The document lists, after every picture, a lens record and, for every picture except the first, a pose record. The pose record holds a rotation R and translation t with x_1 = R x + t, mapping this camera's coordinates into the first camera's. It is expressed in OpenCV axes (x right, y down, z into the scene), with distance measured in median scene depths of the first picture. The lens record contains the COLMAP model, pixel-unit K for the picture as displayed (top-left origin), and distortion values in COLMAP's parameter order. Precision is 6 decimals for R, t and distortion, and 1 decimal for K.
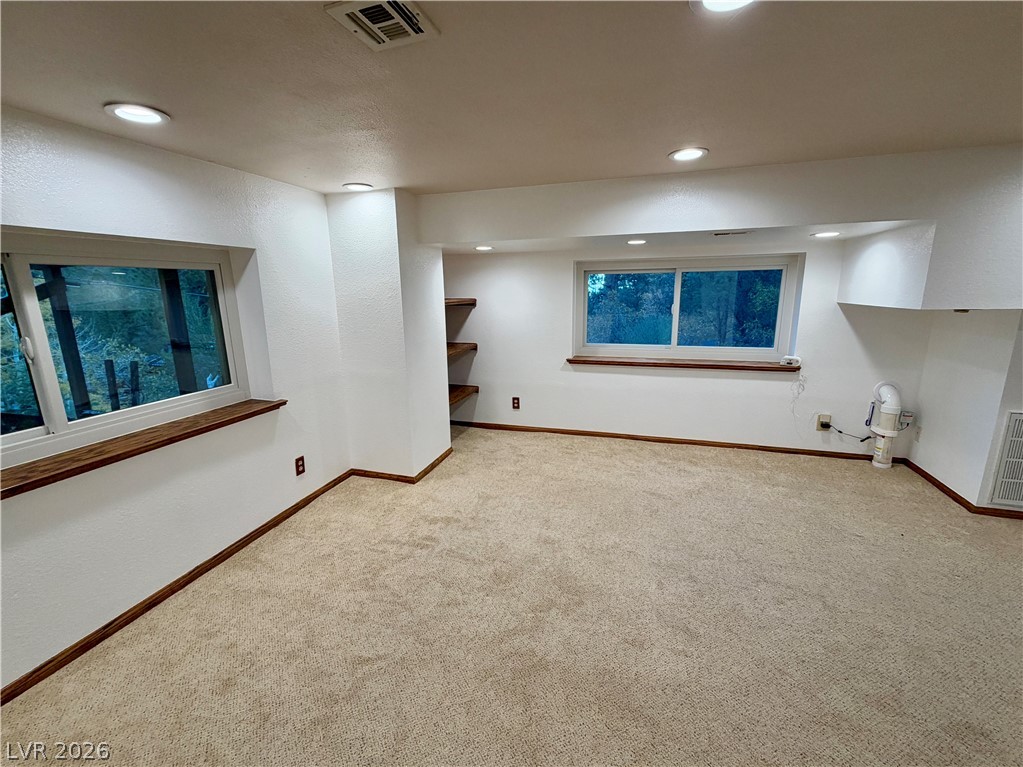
lens RADIAL K [[432.7, 0, 508.6], [0, 432.7, 380.0], [0, 0, 1]] dist [-0.000124, -0.000176]
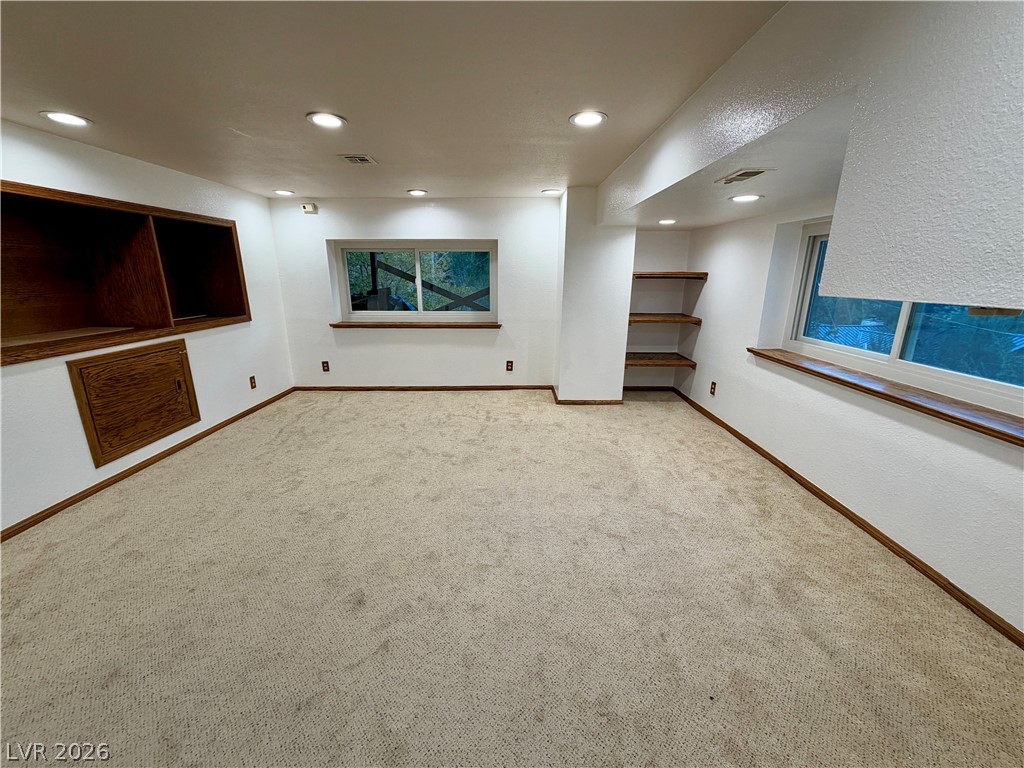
lens RADIAL K [[411.7, 0, 510.1], [0, 411.7, 384.2], [0, 0, 1]] dist [-0.001799, -0.000140]
pose [[0.298832, 0.265274, -0.916695, 0.884096], [-0.204596, 0.956061, 0.209970, -0.065538], [0.932116, 0.124807, 0.339976, 0.381824]]
